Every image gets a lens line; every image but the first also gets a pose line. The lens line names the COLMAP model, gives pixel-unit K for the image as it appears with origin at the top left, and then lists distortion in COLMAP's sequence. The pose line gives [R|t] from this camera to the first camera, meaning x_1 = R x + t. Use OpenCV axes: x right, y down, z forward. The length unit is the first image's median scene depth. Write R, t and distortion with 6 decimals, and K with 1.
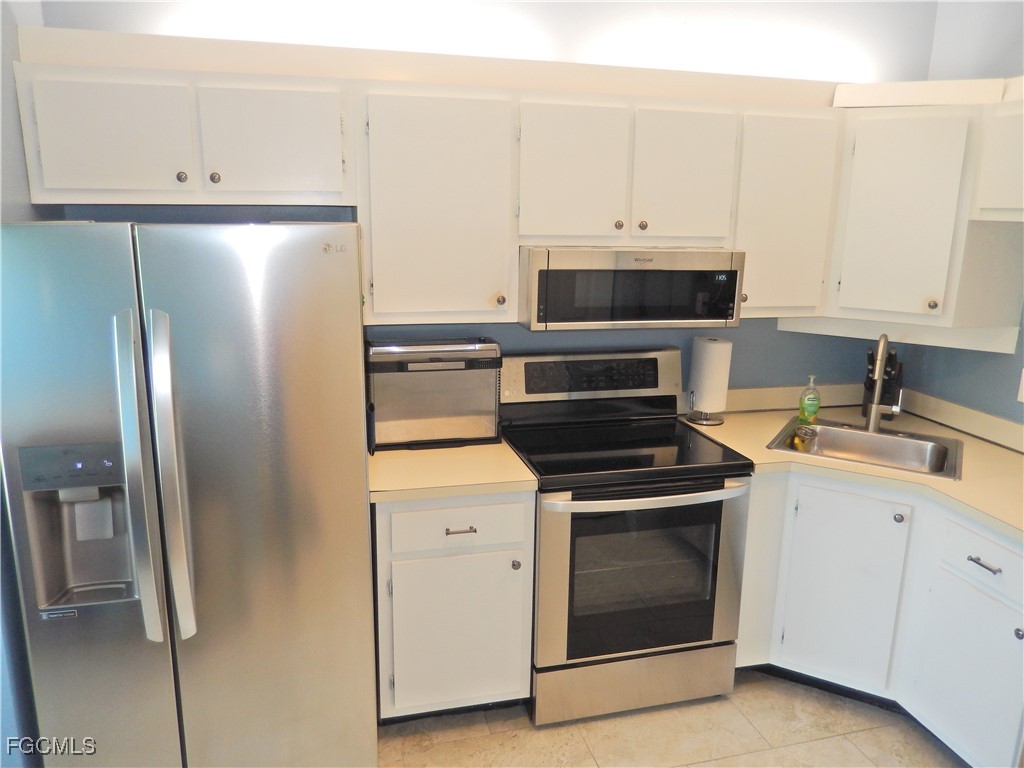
lens RADIAL K [[772.6, 0, 518.1], [0, 772.6, 384.7], [0, 0, 1]] dist [-0.029020, 0.010201]
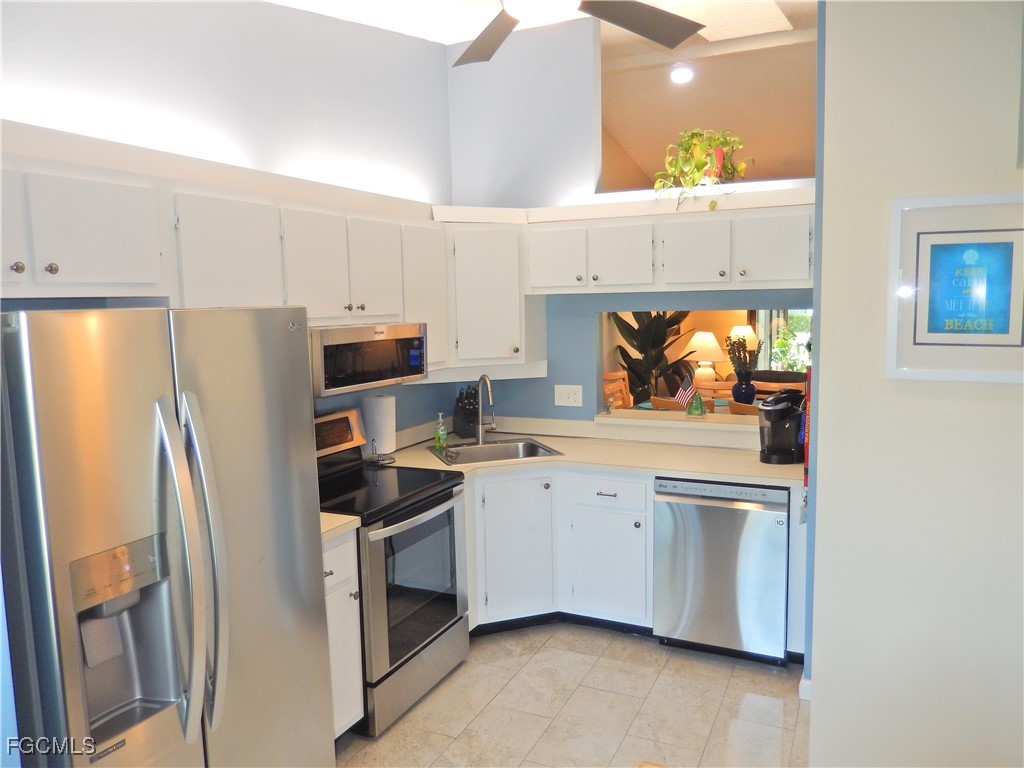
lens RADIAL K [[772.6, 0, 518.1], [0, 772.6, 384.7], [0, 0, 1]] dist [-0.029020, 0.010201]
pose [[0.635233, -0.115395, 0.763651, -0.637293], [0.208178, 0.977760, -0.025421, 0.003642], [-0.743734, 0.175124, 0.645129, 0.012744]]
